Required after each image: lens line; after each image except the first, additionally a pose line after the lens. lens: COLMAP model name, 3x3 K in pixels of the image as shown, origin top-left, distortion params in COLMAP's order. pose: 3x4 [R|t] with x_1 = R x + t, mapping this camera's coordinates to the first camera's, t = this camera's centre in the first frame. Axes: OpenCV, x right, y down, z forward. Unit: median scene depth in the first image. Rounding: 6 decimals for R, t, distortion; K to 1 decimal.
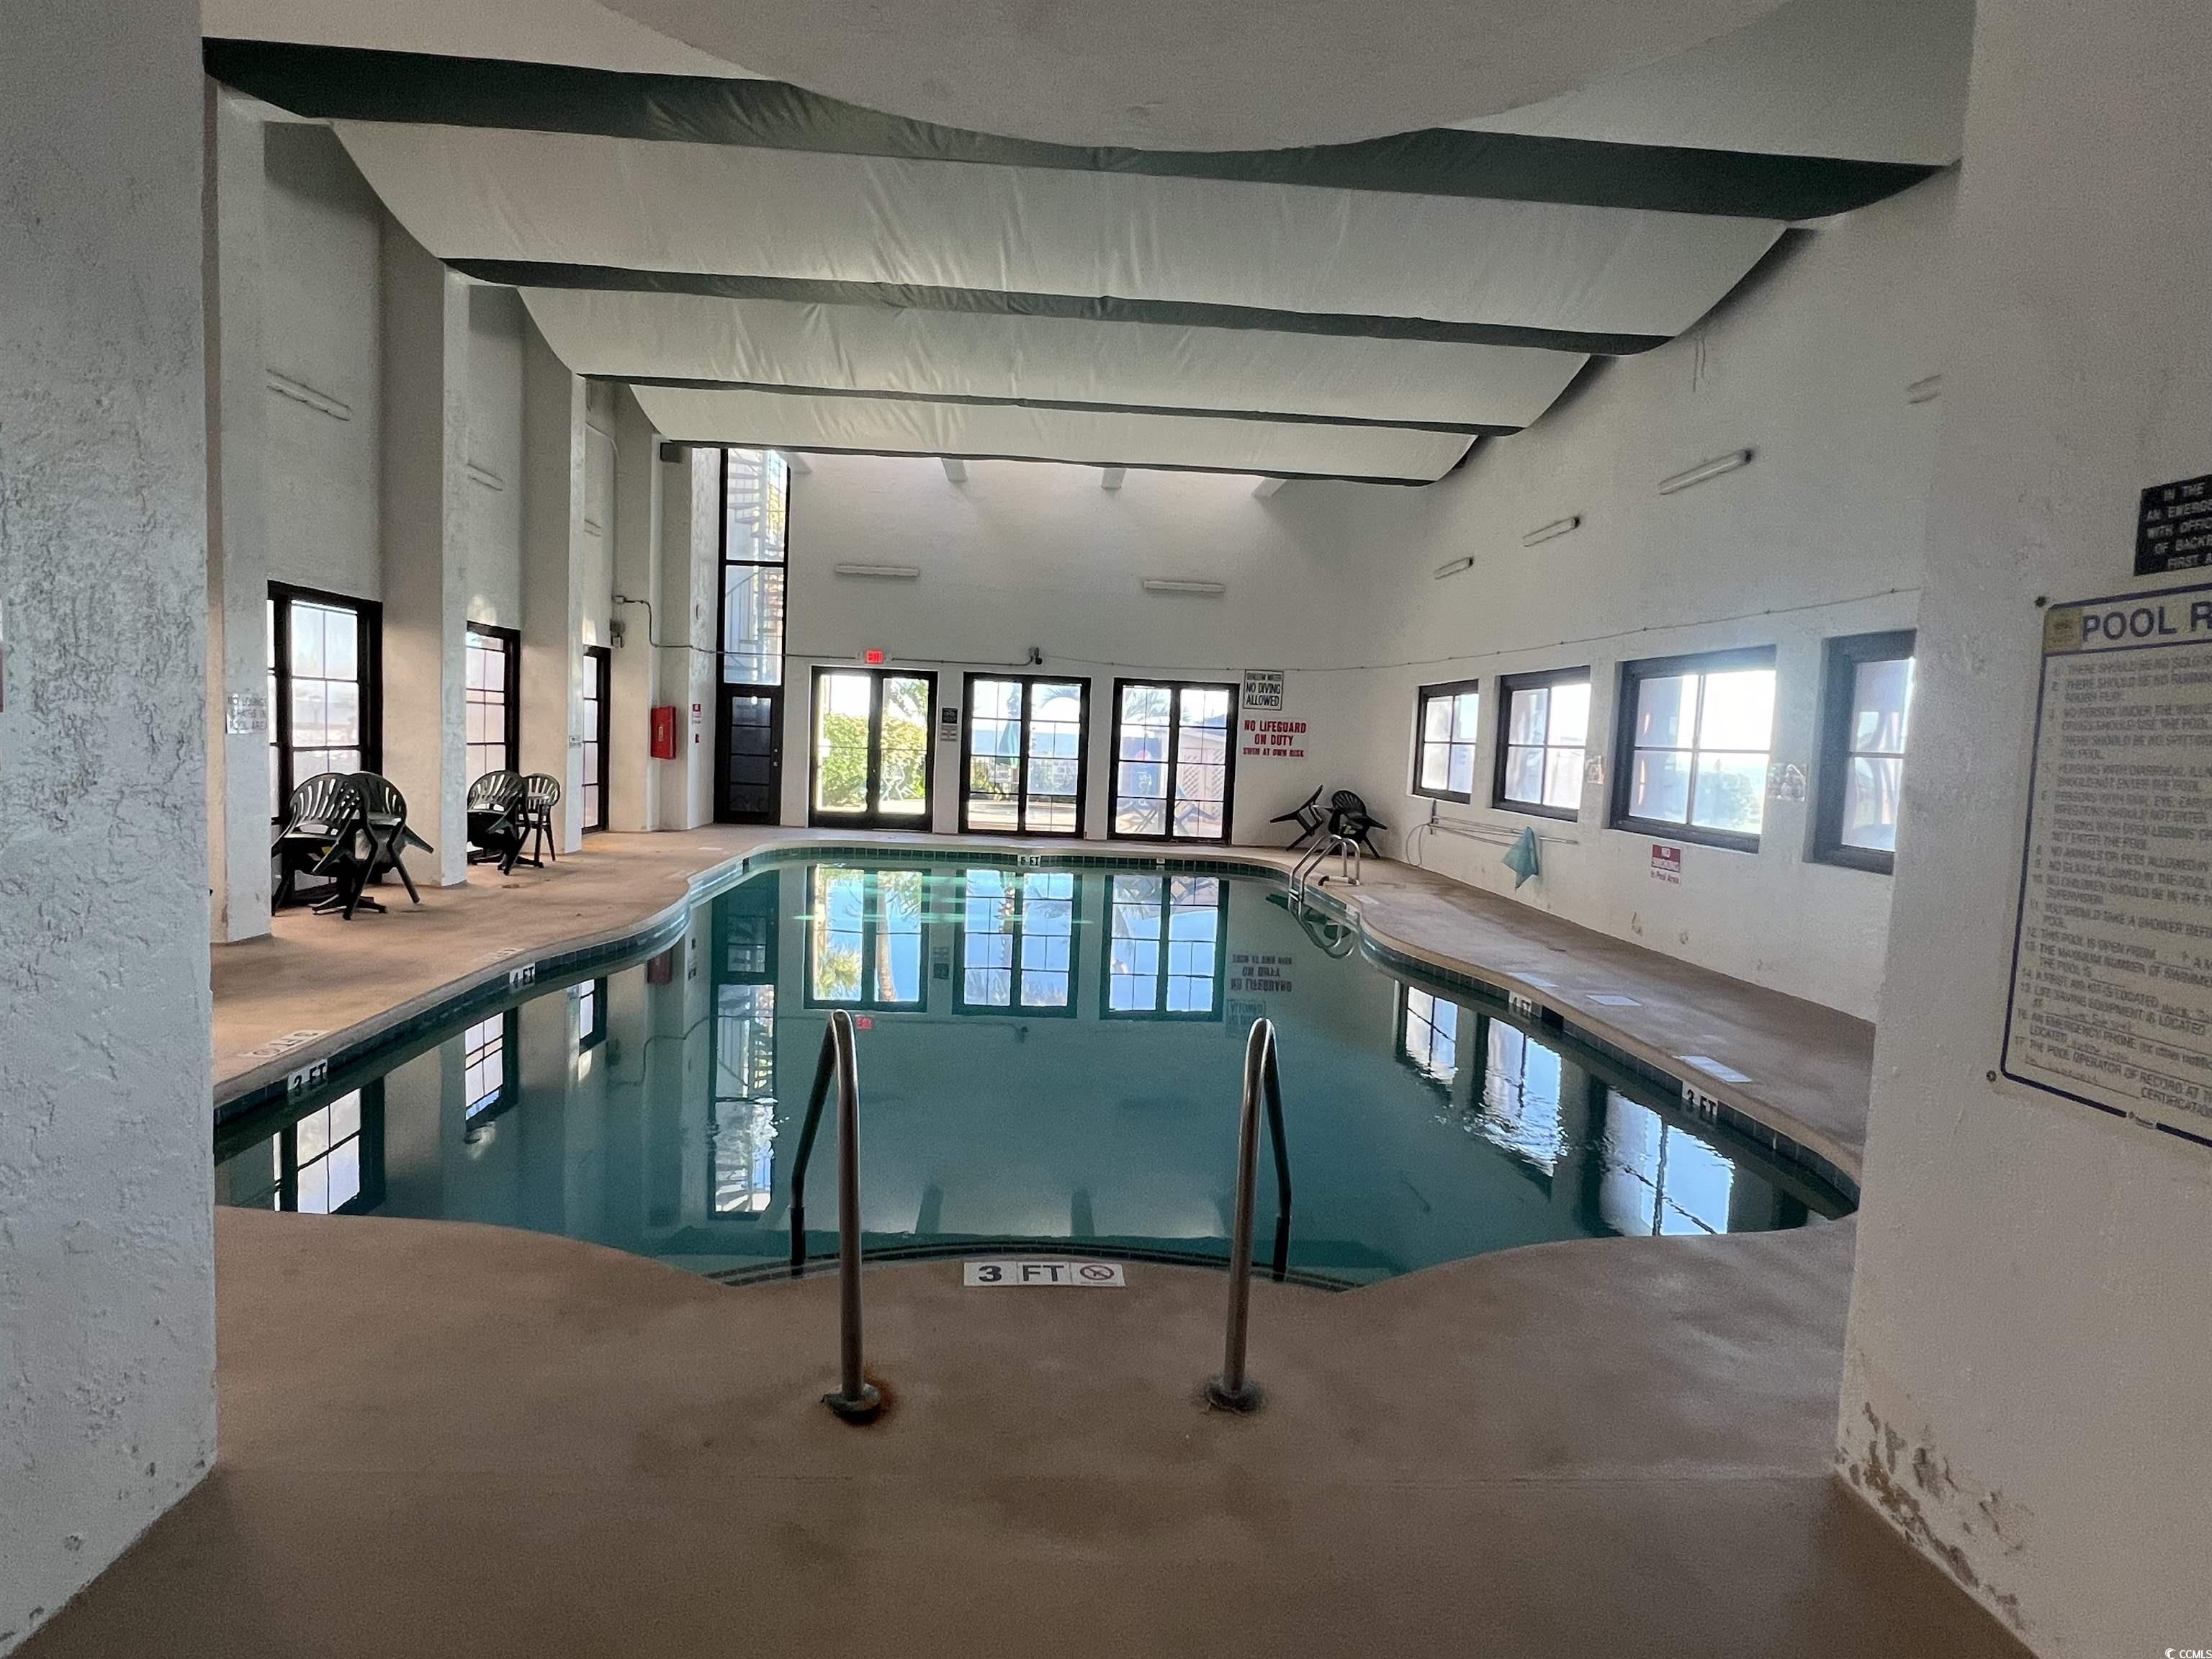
lens RADIAL K [[1157.8, 0, 1092.7], [0, 1157.8, 827.5], [0, 0, 1]] dist [-0.000846, -0.000885]
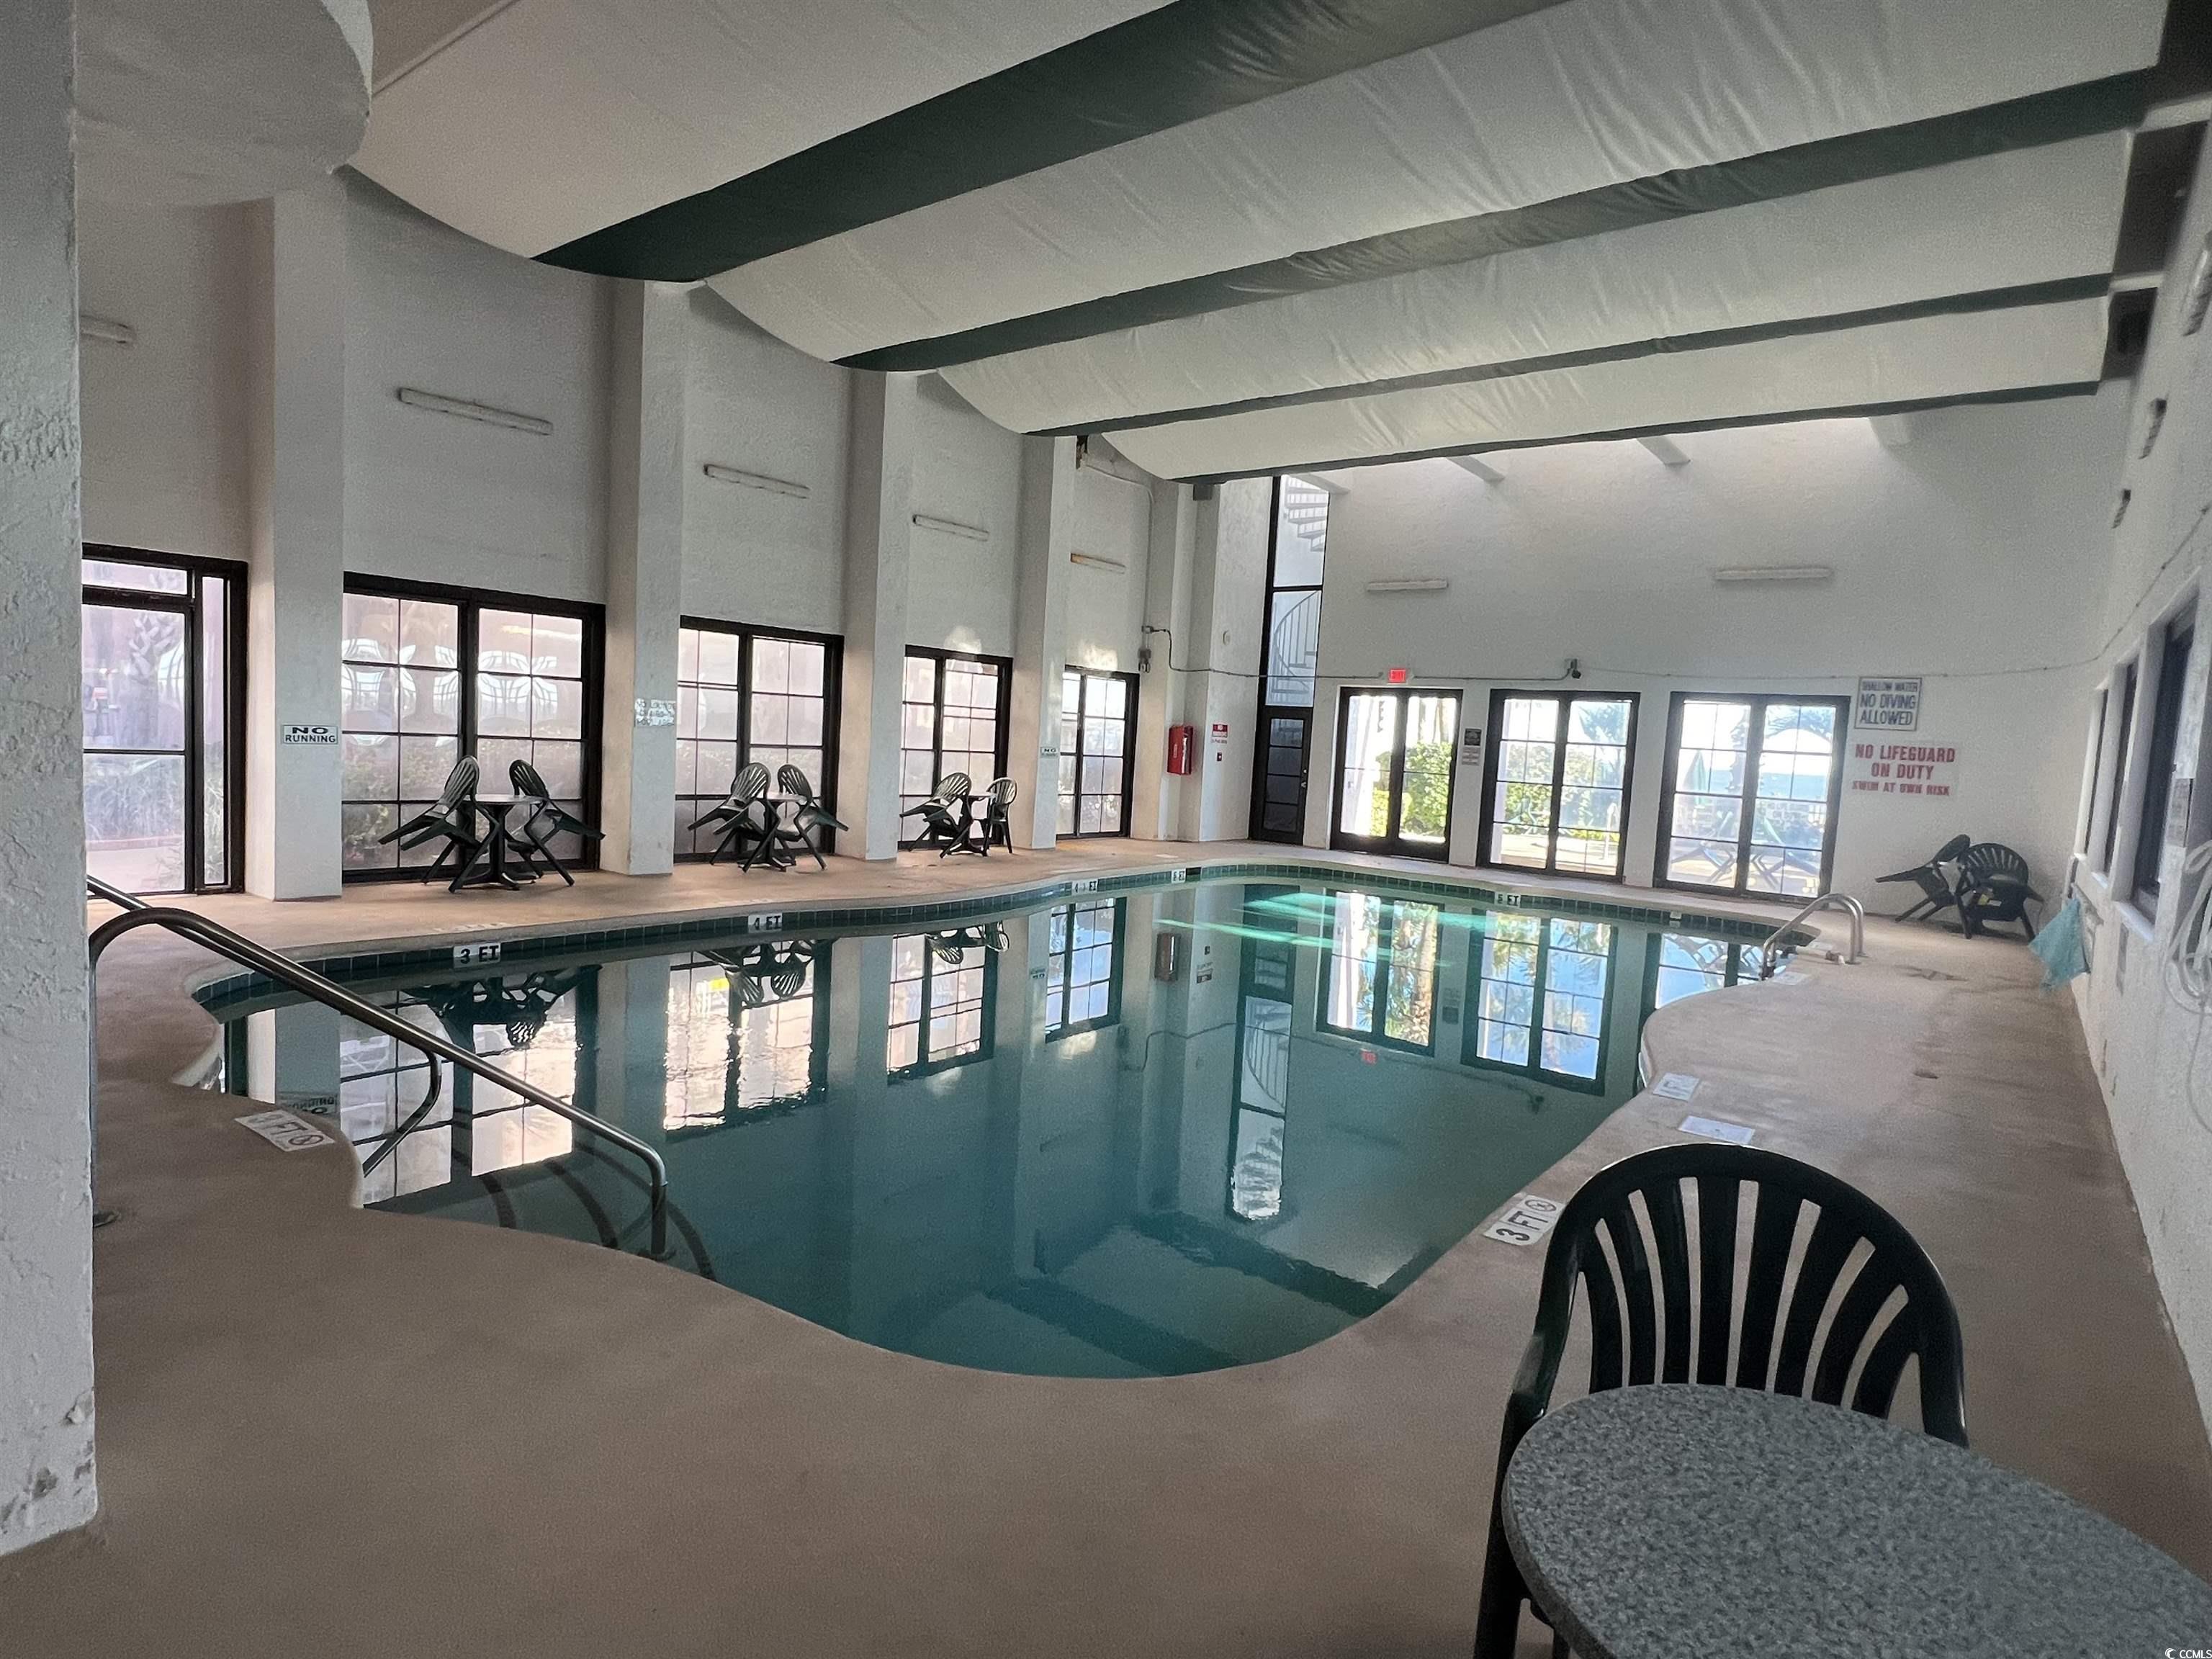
lens RADIAL K [[1157.8, 0, 1095.3], [0, 1157.8, 831.2], [0, 0, 1]] dist [-0.000846, -0.000885]
pose [[0.761154, 0.054549, -0.646273, 0.244416], [-0.075224, 0.997157, -0.004430, 0.003941], [0.644194, 0.051987, 0.763093, 0.113445]]
